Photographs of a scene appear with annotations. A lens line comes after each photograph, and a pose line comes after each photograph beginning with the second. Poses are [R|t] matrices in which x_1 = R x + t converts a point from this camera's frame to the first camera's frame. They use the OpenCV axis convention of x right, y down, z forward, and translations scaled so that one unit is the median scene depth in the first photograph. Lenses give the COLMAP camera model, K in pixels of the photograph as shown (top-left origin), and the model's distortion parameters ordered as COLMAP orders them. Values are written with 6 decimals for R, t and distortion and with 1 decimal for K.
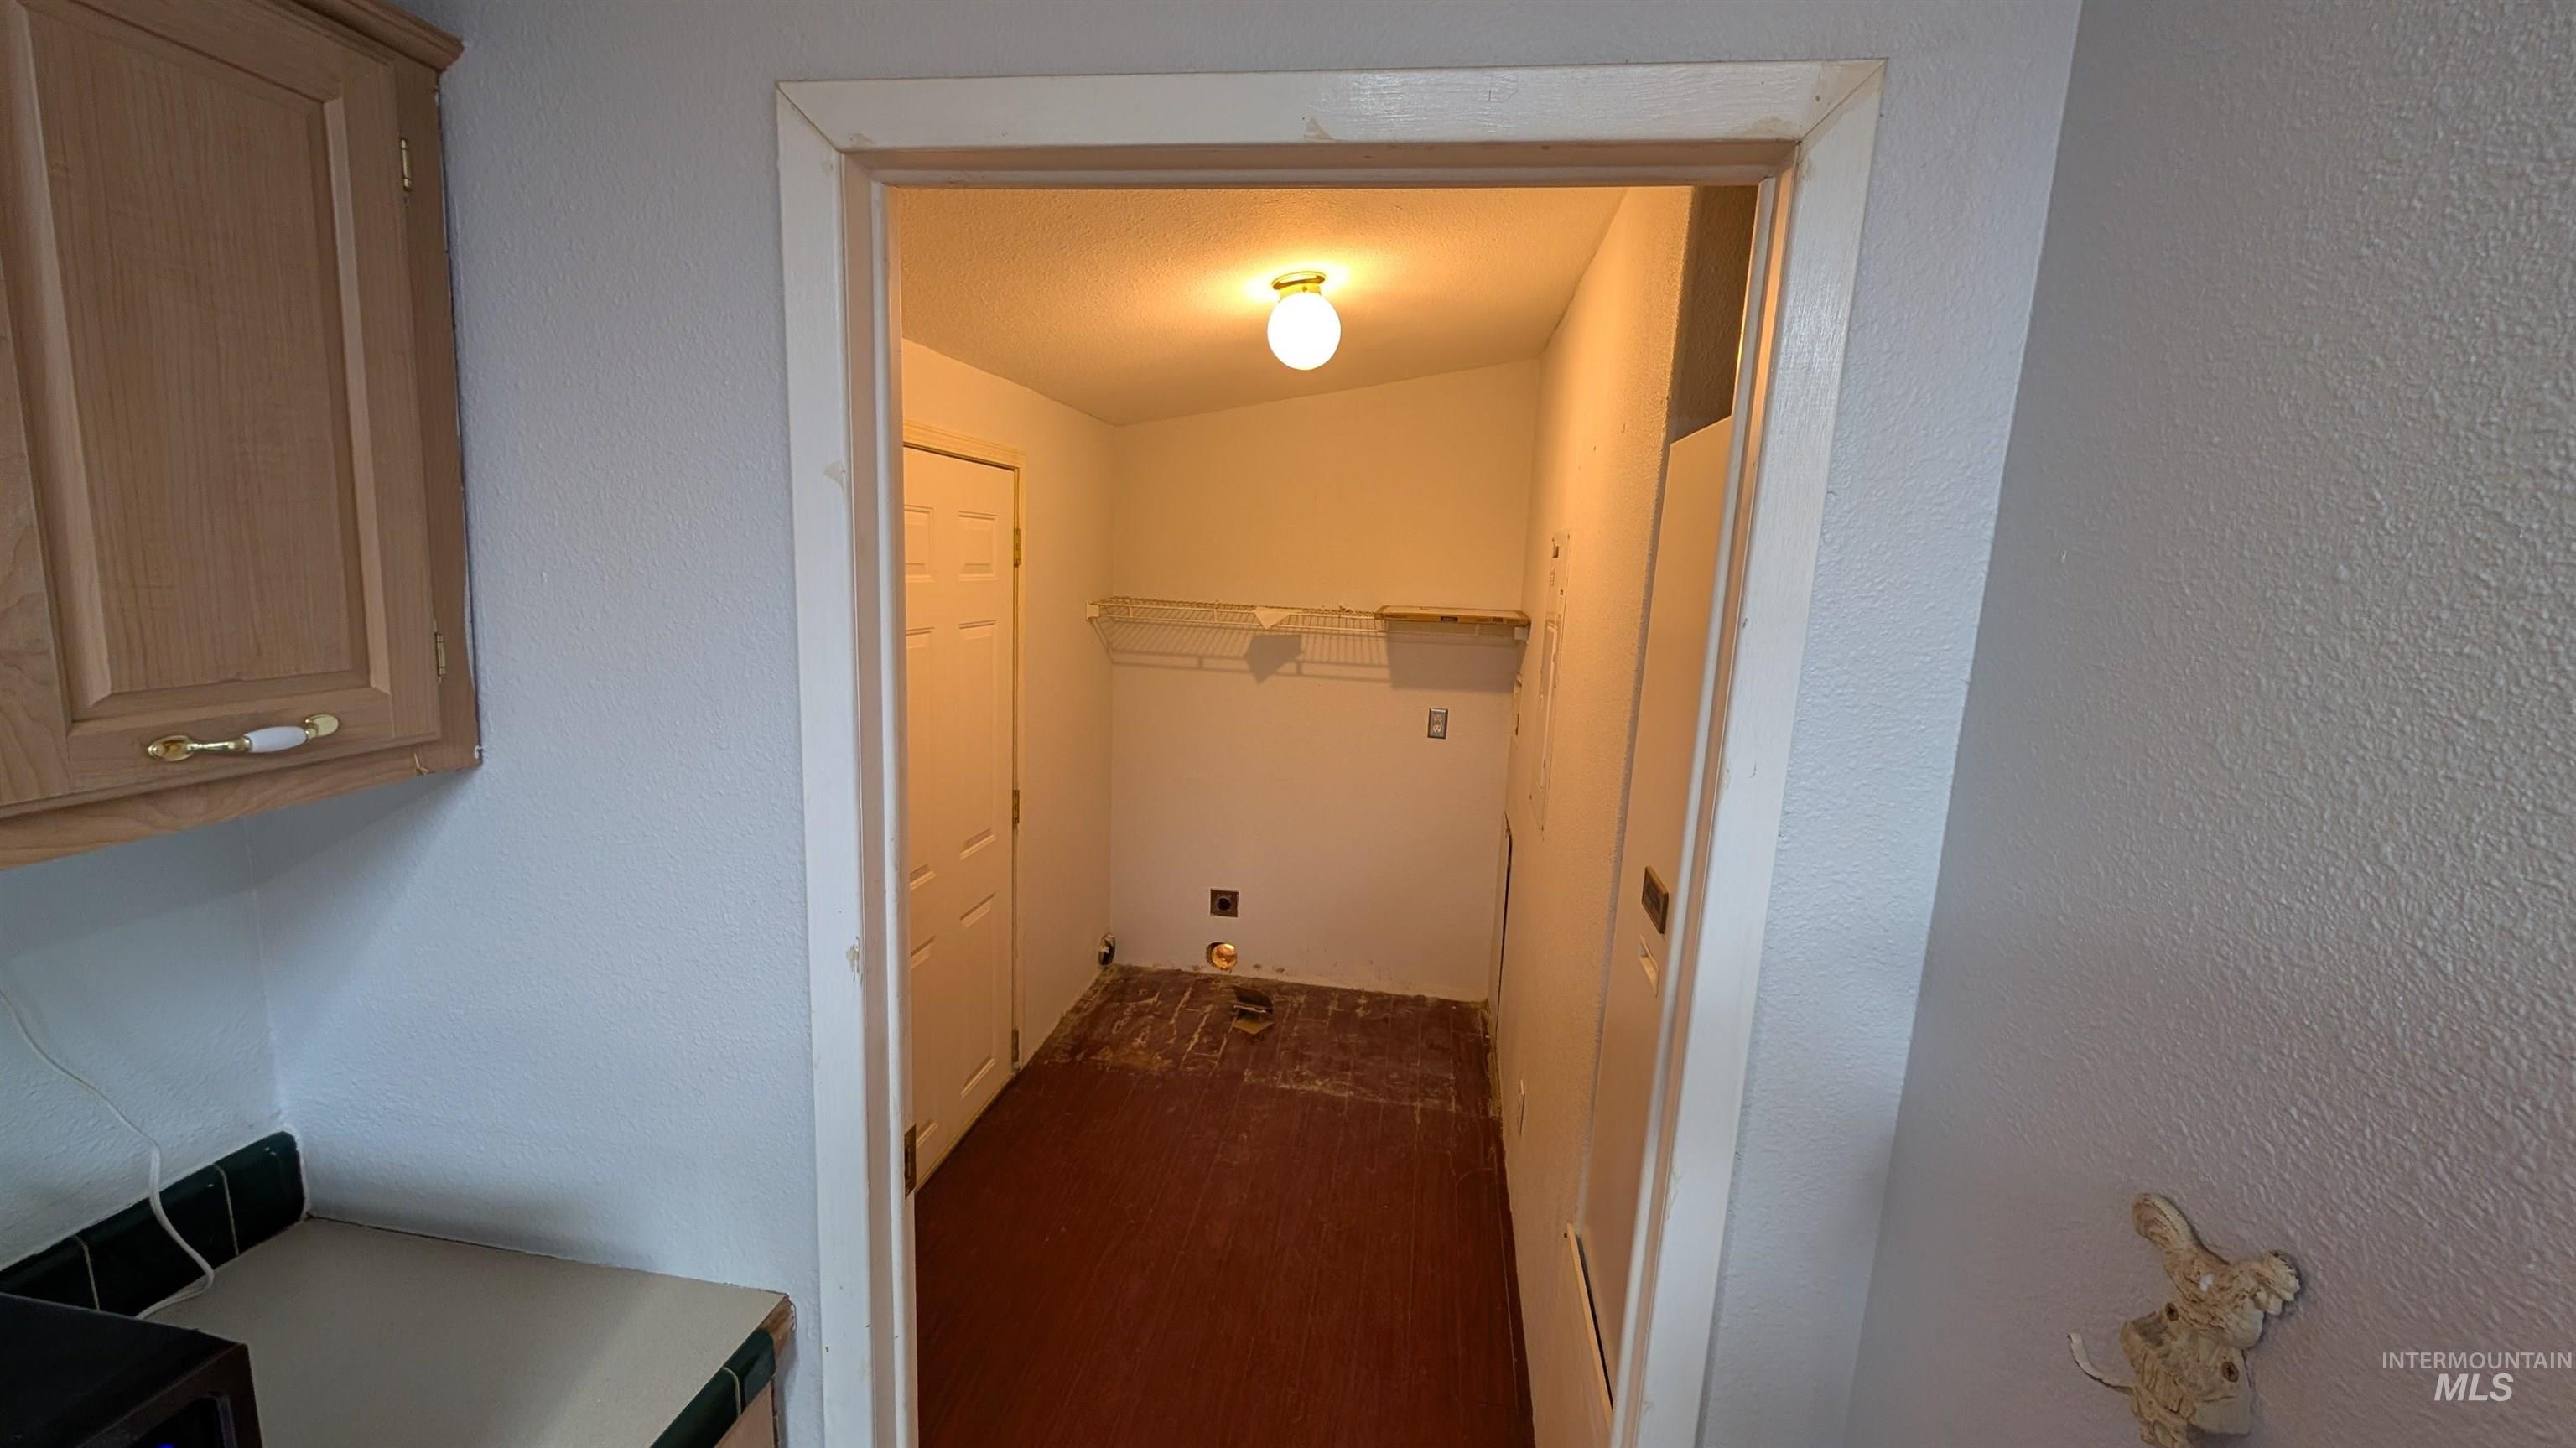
lens RADIAL K [[972.1, 0, 1289.5], [0, 972.1, 714.7], [0, 0, 1]] dist [0.000807, 0.000144]
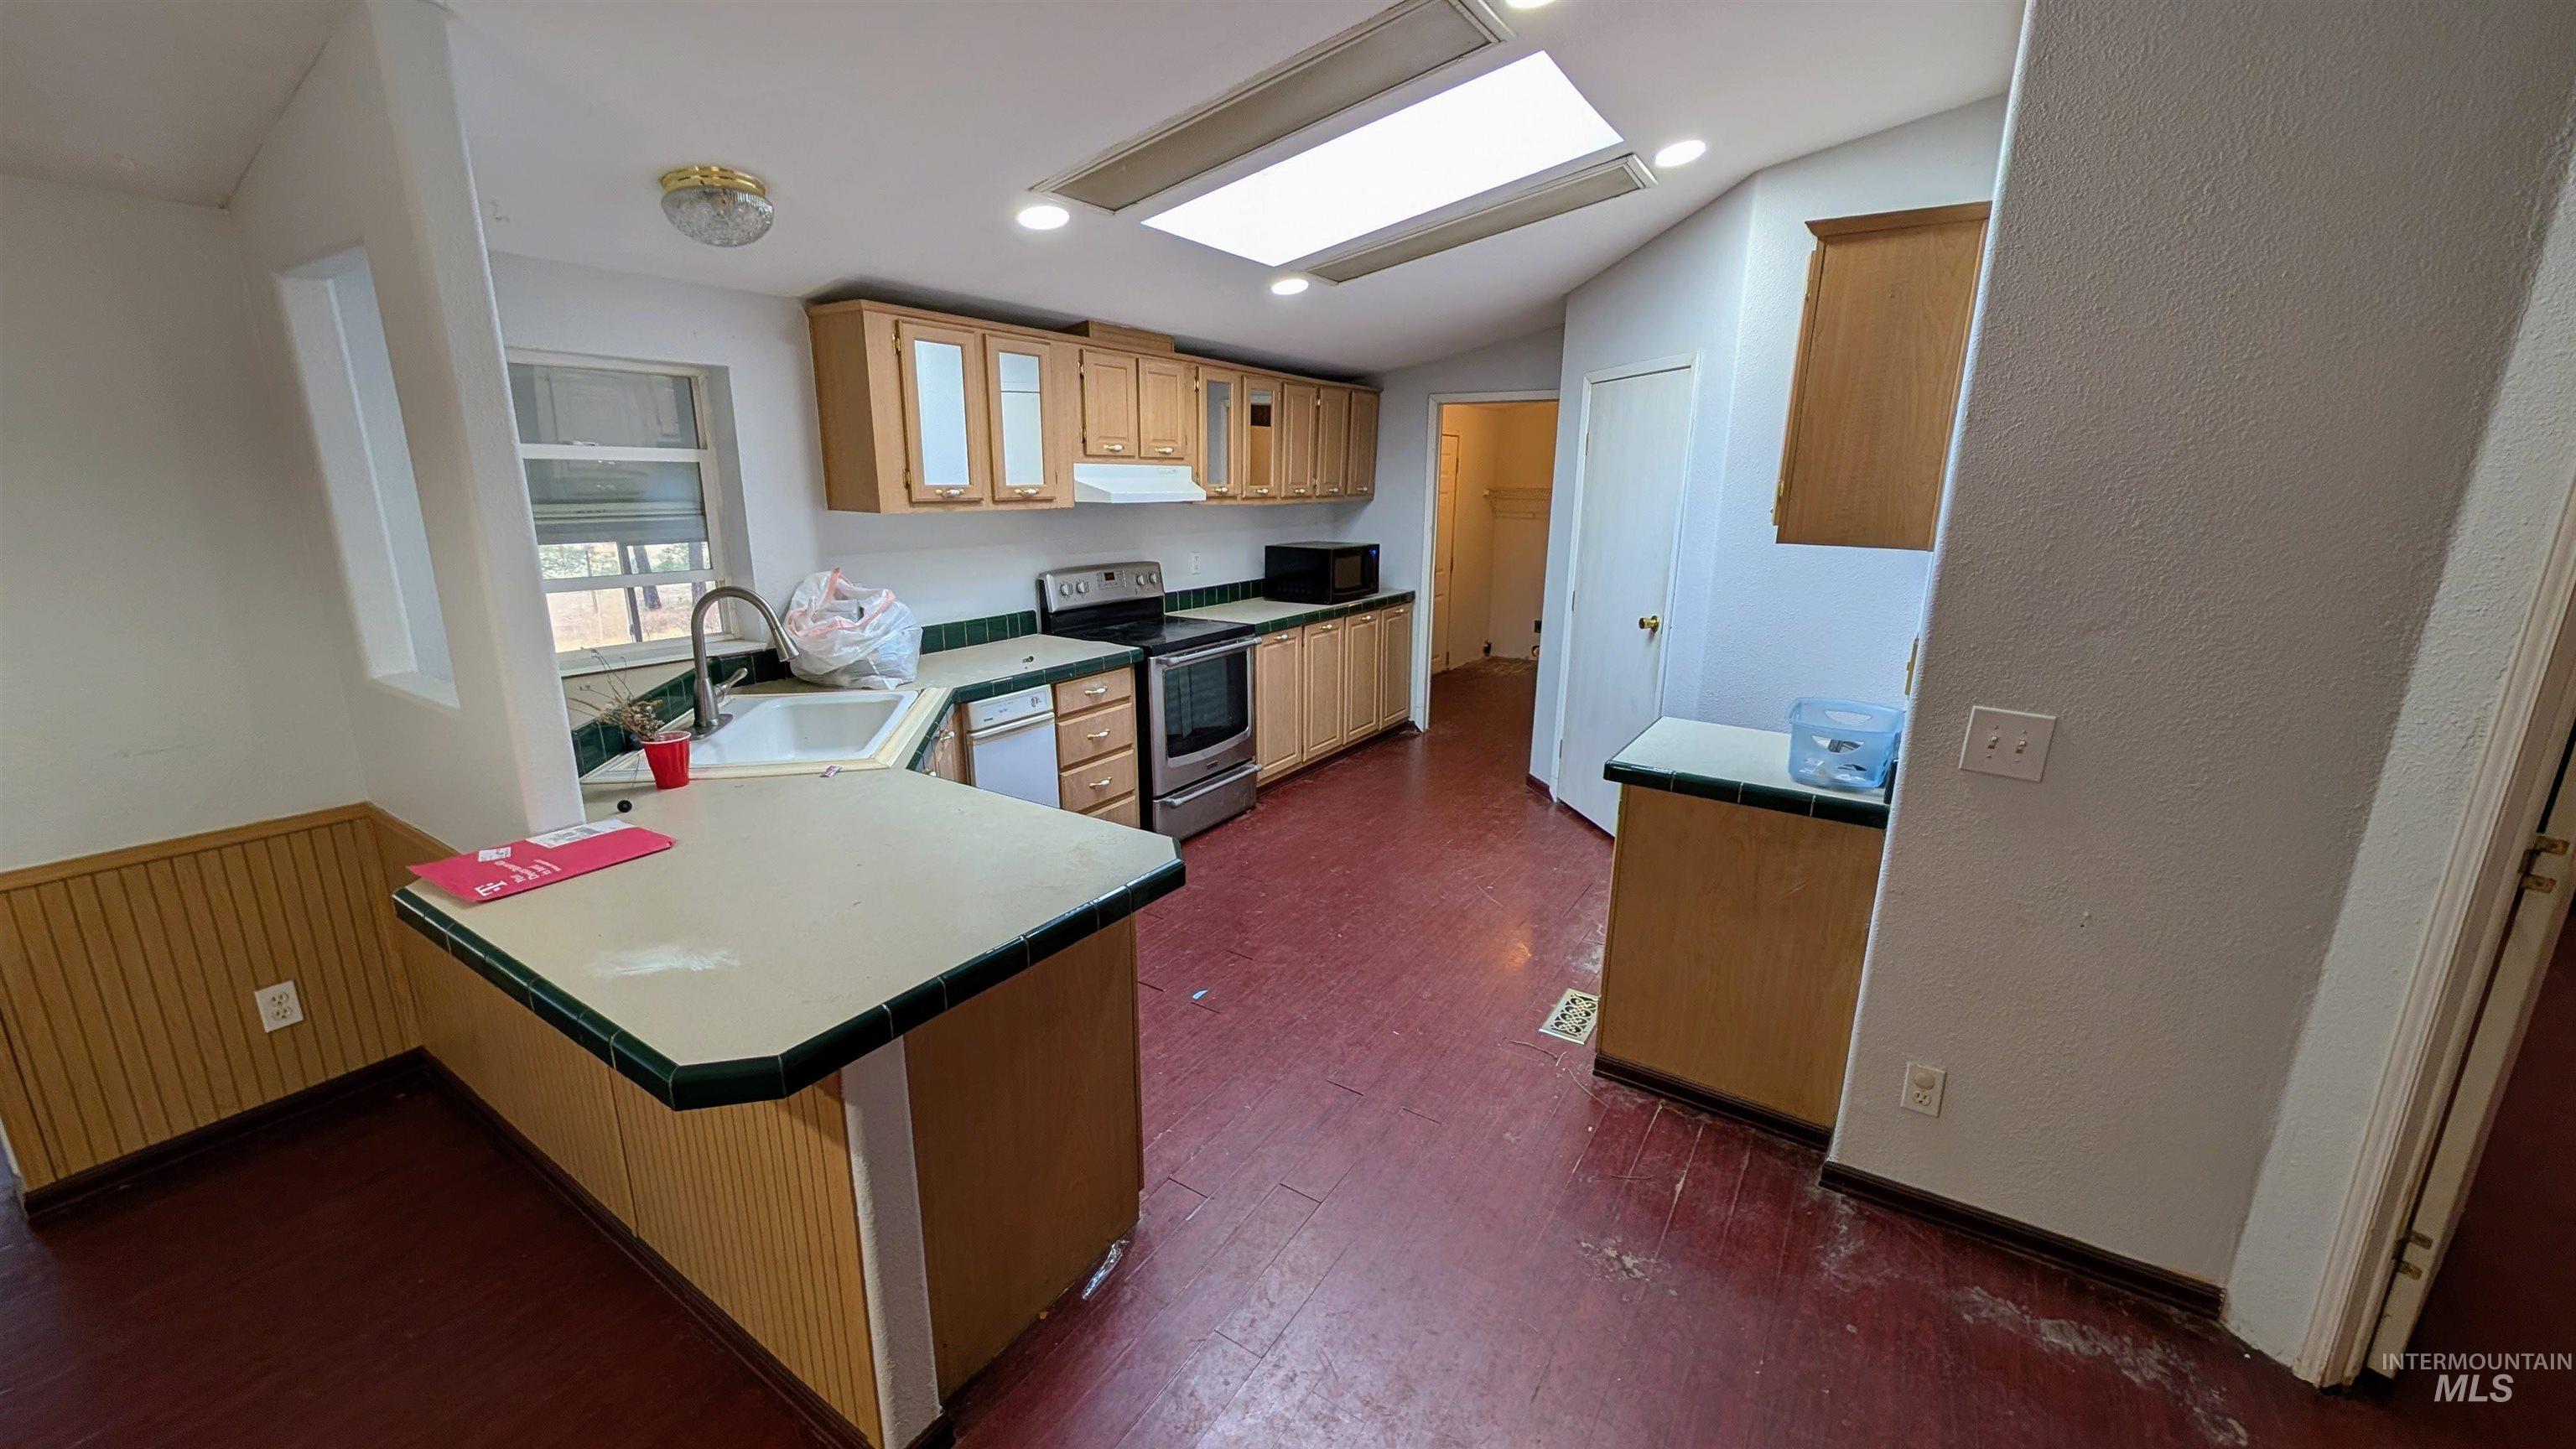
lens RADIAL K [[972.2, 0, 1286.3], [0, 972.2, 719.7], [0, 0, 1]] dist [0.000807, 0.000144]
pose [[0.906769, 0.061739, -0.417083, 0.349404], [-0.031373, 0.996359, 0.079280, 0.249895], [0.420458, -0.058804, 0.905404, -1.280799]]
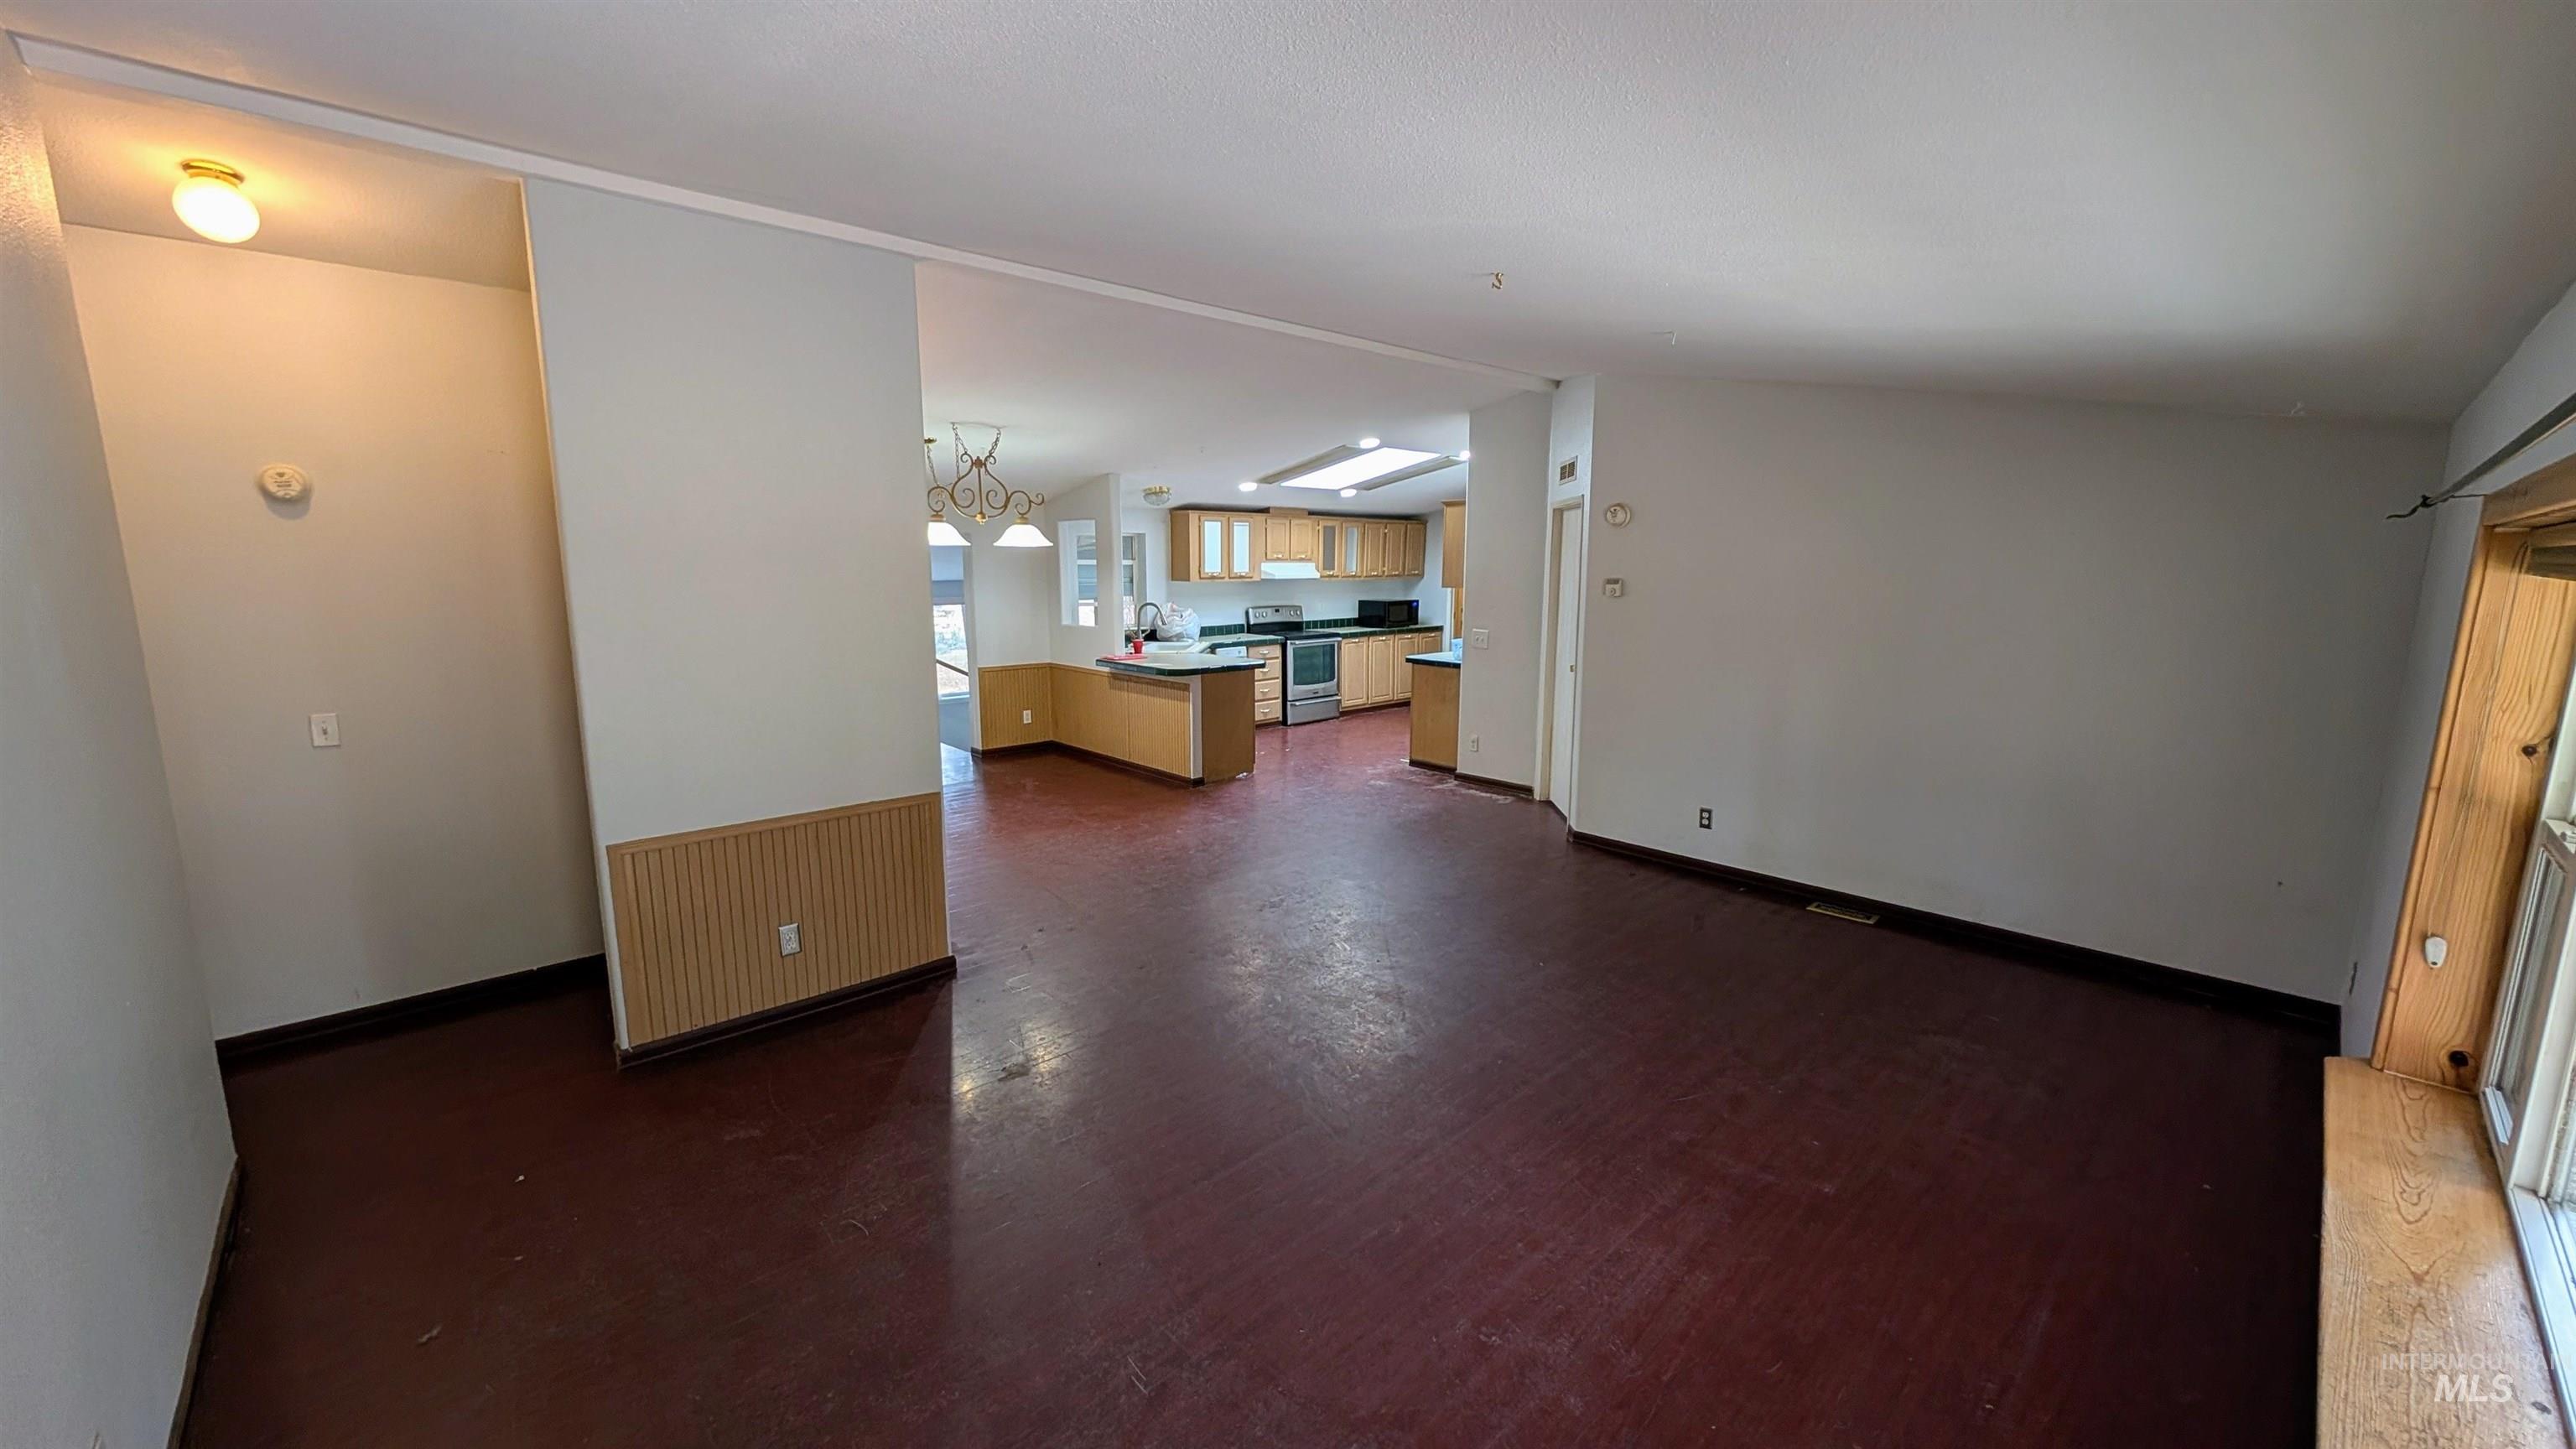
lens RADIAL K [[972.2, 0, 1289.9], [0, 972.2, 720.1], [0, 0, 1]] dist [0.000807, 0.000144]
pose [[0.780005, 0.053617, -0.623473, 1.433174], [-0.061993, 0.998042, 0.008272, 0.466699], [0.622696, 0.032199, 0.781801, -2.429153]]
